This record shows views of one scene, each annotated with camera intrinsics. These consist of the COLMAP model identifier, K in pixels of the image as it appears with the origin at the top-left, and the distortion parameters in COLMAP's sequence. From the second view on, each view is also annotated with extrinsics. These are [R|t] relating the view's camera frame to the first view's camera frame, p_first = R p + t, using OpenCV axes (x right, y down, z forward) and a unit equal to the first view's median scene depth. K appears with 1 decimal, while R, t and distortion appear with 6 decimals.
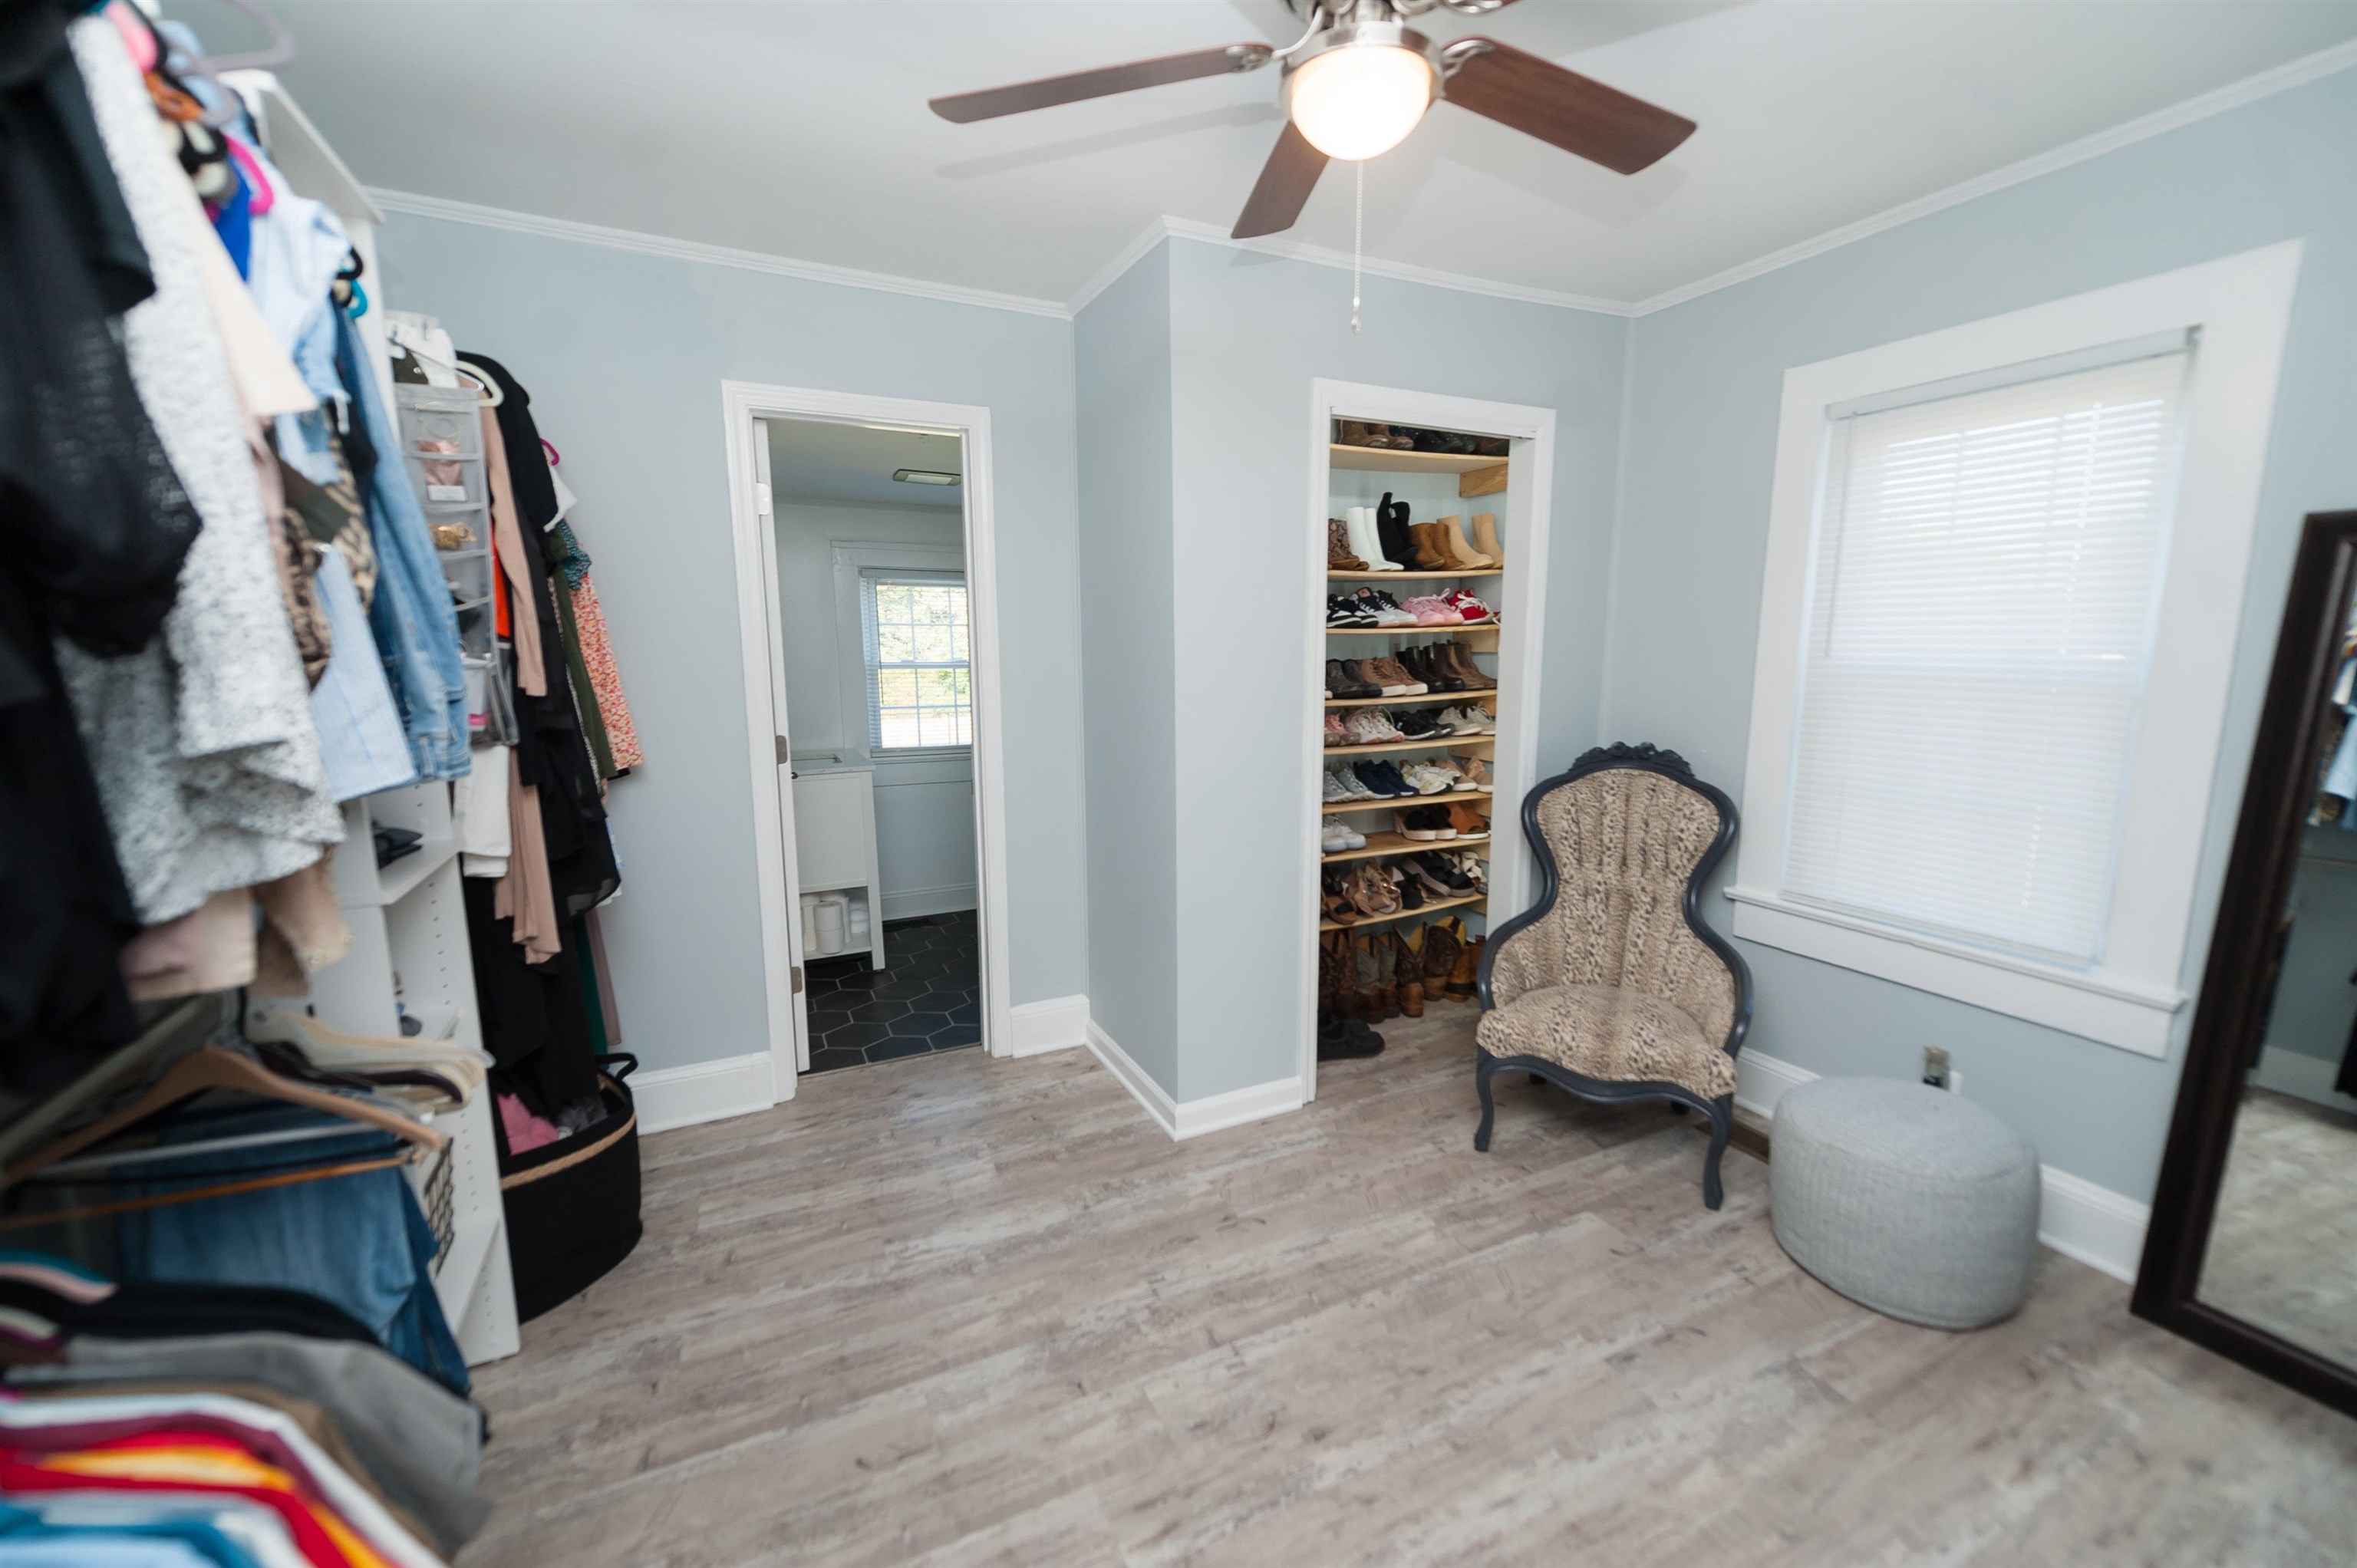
lens RADIAL K [[939.6, 0, 1181.5], [0, 939.6, 791.8], [0, 0, 1]] dist [0.018936, -0.007518]
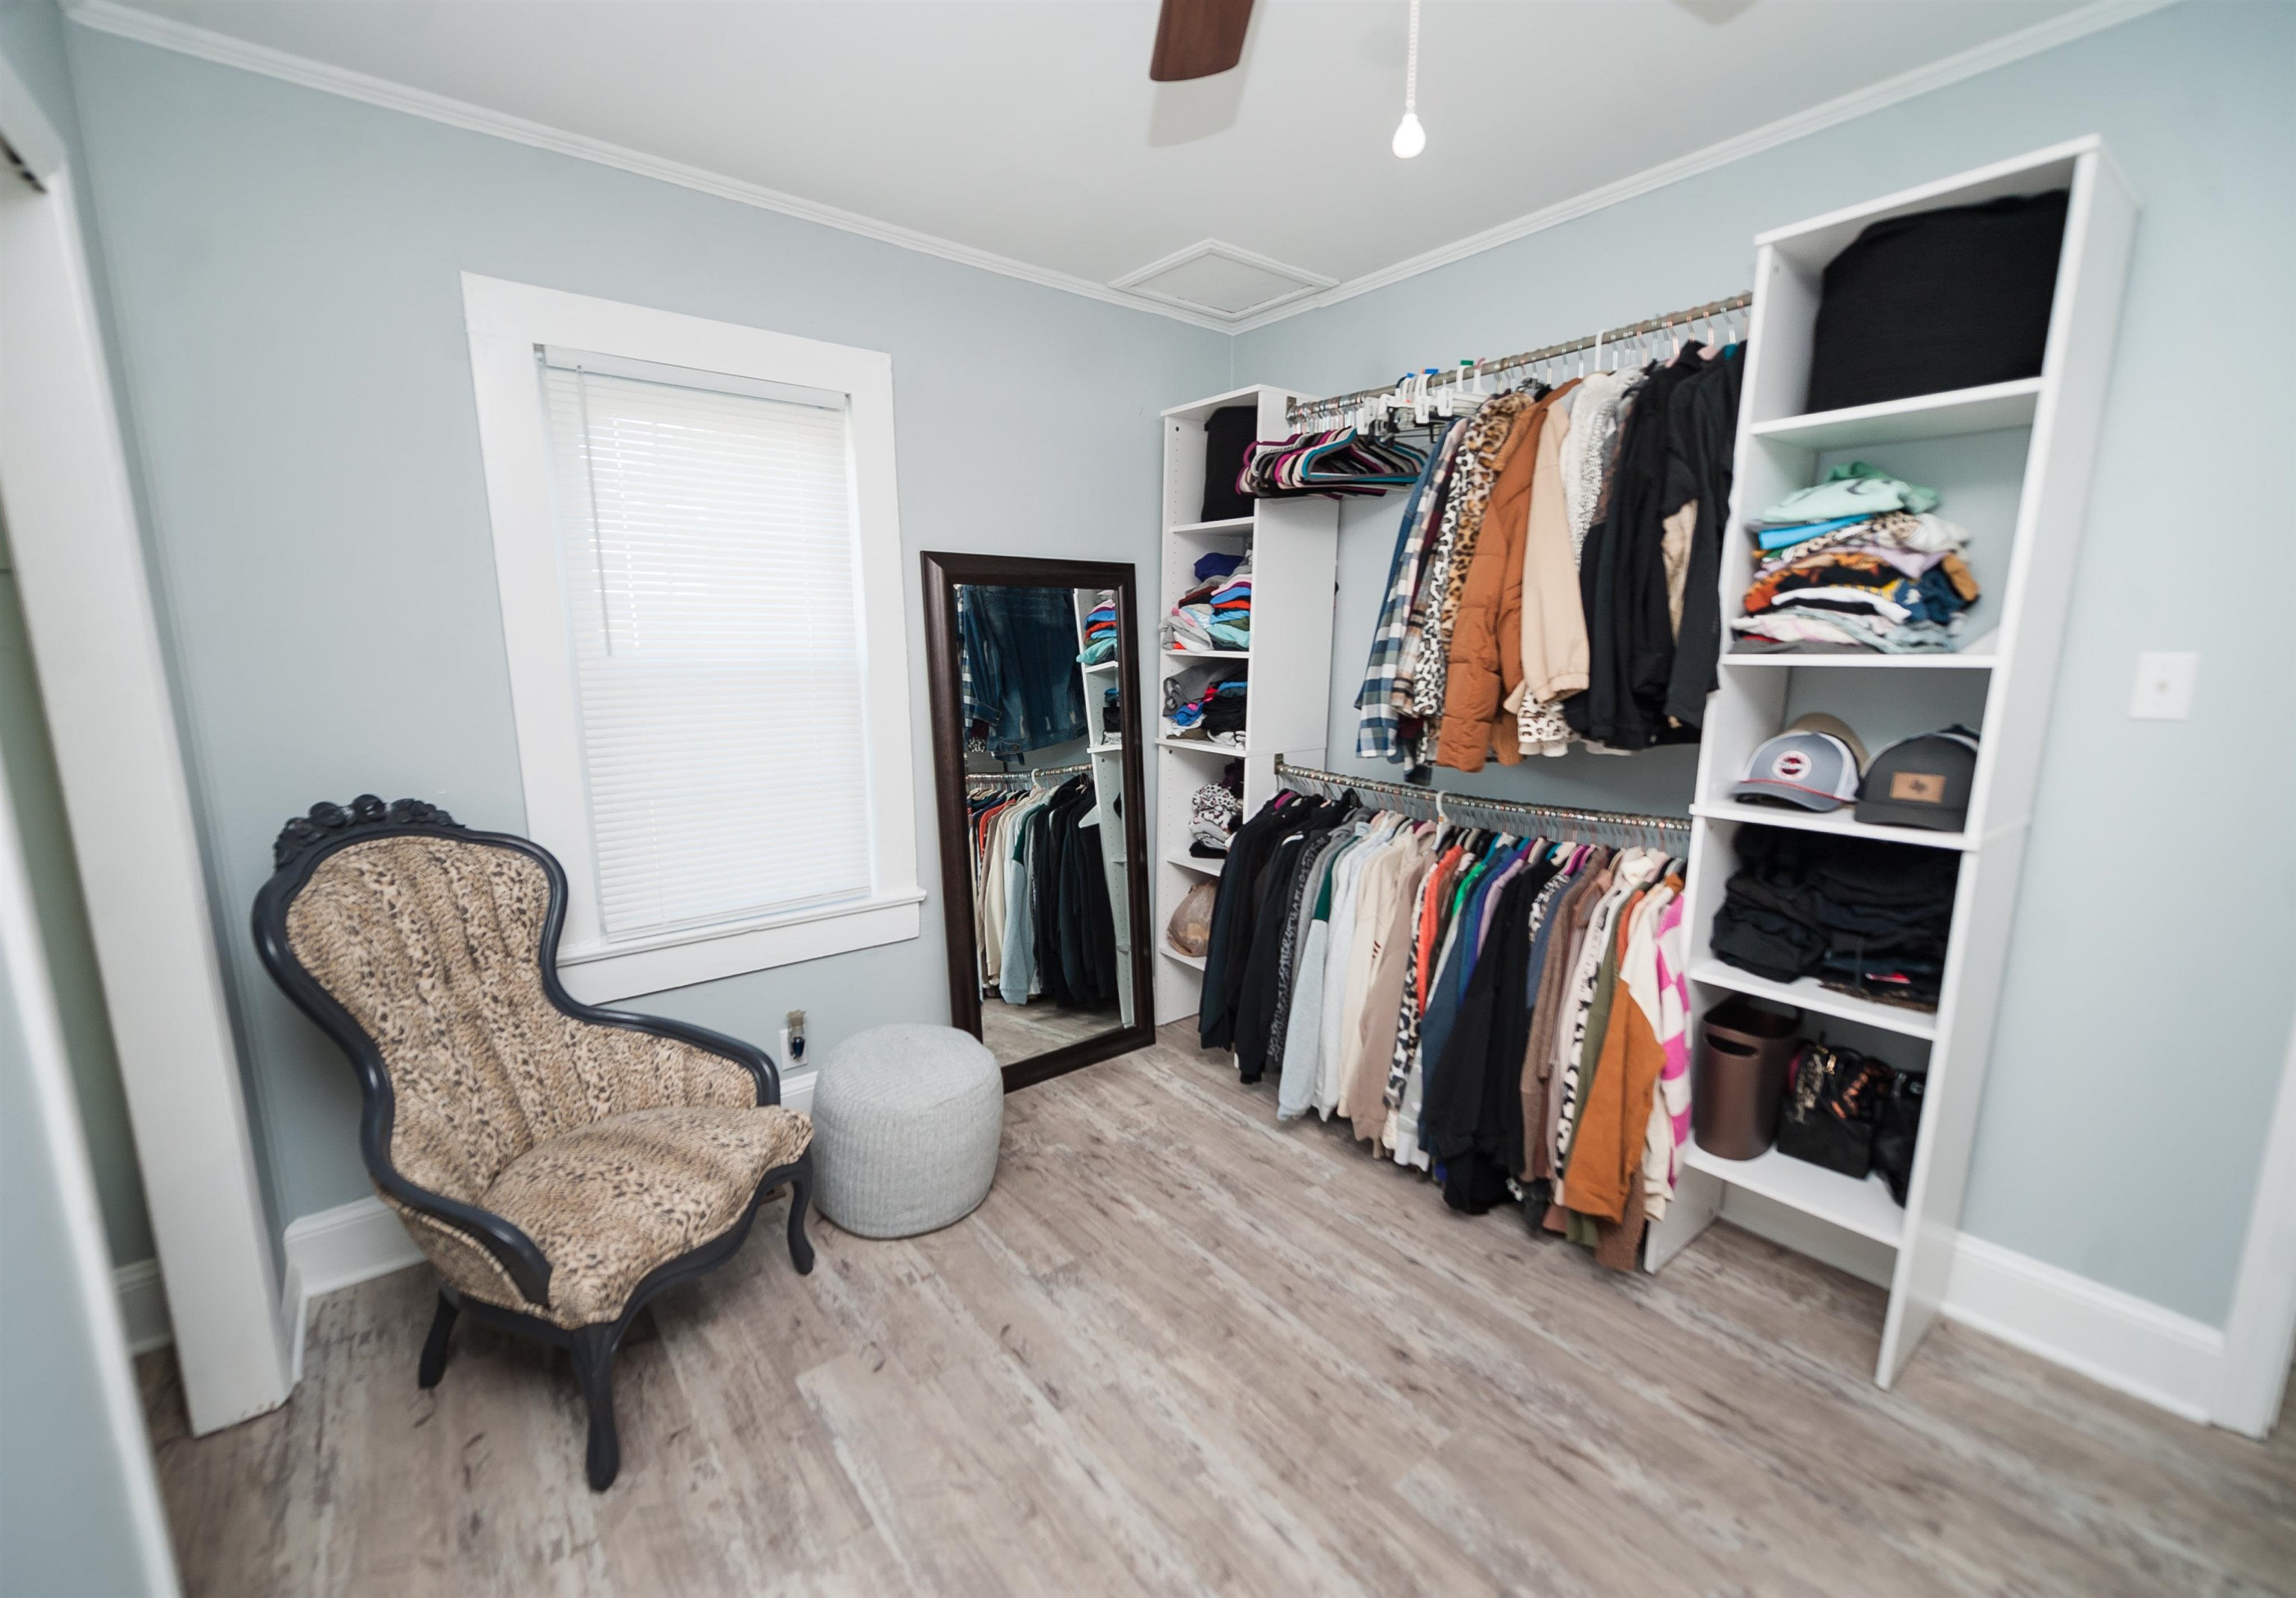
lens RADIAL K [[914.9, 0, 1144.3], [0, 914.9, 802.4], [0, 0, 1]] dist [-0.000005, 0.000004]
pose [[-0.193805, -0.166221, 0.966856, -0.286780], [0.164811, 0.966018, 0.199114, -0.116772], [-0.967097, 0.197937, -0.159824, 0.822826]]
